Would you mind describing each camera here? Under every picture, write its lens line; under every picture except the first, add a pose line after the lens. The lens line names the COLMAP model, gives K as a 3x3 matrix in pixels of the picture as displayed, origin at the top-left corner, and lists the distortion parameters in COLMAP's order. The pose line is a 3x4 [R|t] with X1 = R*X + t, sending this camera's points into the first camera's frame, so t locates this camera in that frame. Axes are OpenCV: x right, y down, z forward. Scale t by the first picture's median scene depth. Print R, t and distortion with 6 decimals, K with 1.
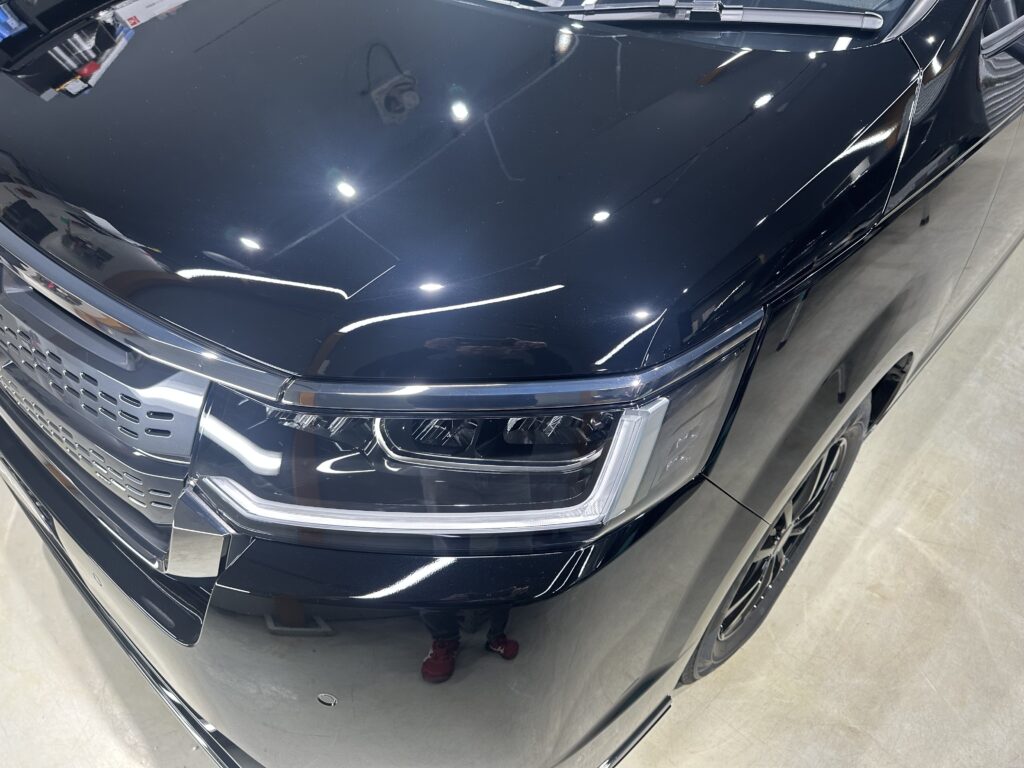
lens RADIAL K [[722.4, 0, 511.1], [0, 722.4, 382.9], [0, 0, 1]] dist [-0.000568, -0.001543]
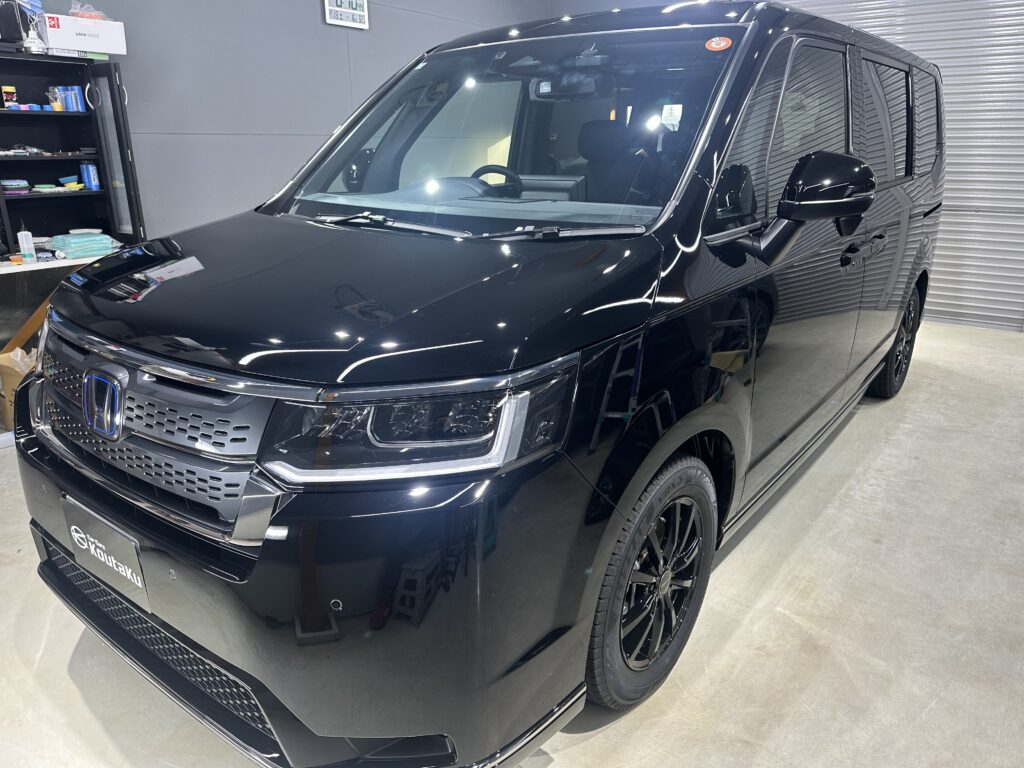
lens RADIAL K [[722.4, 0, 511.1], [0, 722.4, 382.9], [0, 0, 1]] dist [-0.000568, -0.001543]
pose [[0.995803, -0.060618, 0.068563, 0.020482], [0.081327, 0.929703, -0.359220, 0.269237], [-0.041967, 0.363288, 0.930731, -0.296018]]
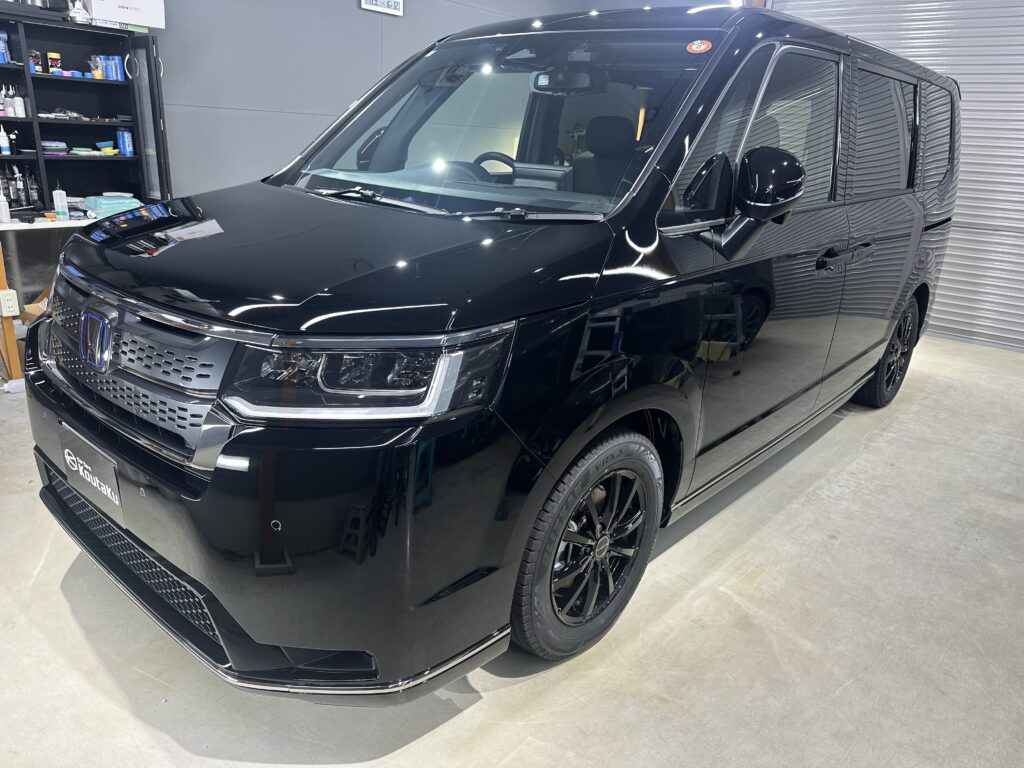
lens RADIAL K [[720.6, 0, 509.8], [0, 720.6, 388.2], [0, 0, 1]] dist [-0.000690, -0.001475]
pose [[0.999610, 0.010252, 0.025969, 0.124712], [-0.000614, 0.937992, -0.346657, 0.338872], [-0.027913, 0.346506, 0.937633, -0.362705]]
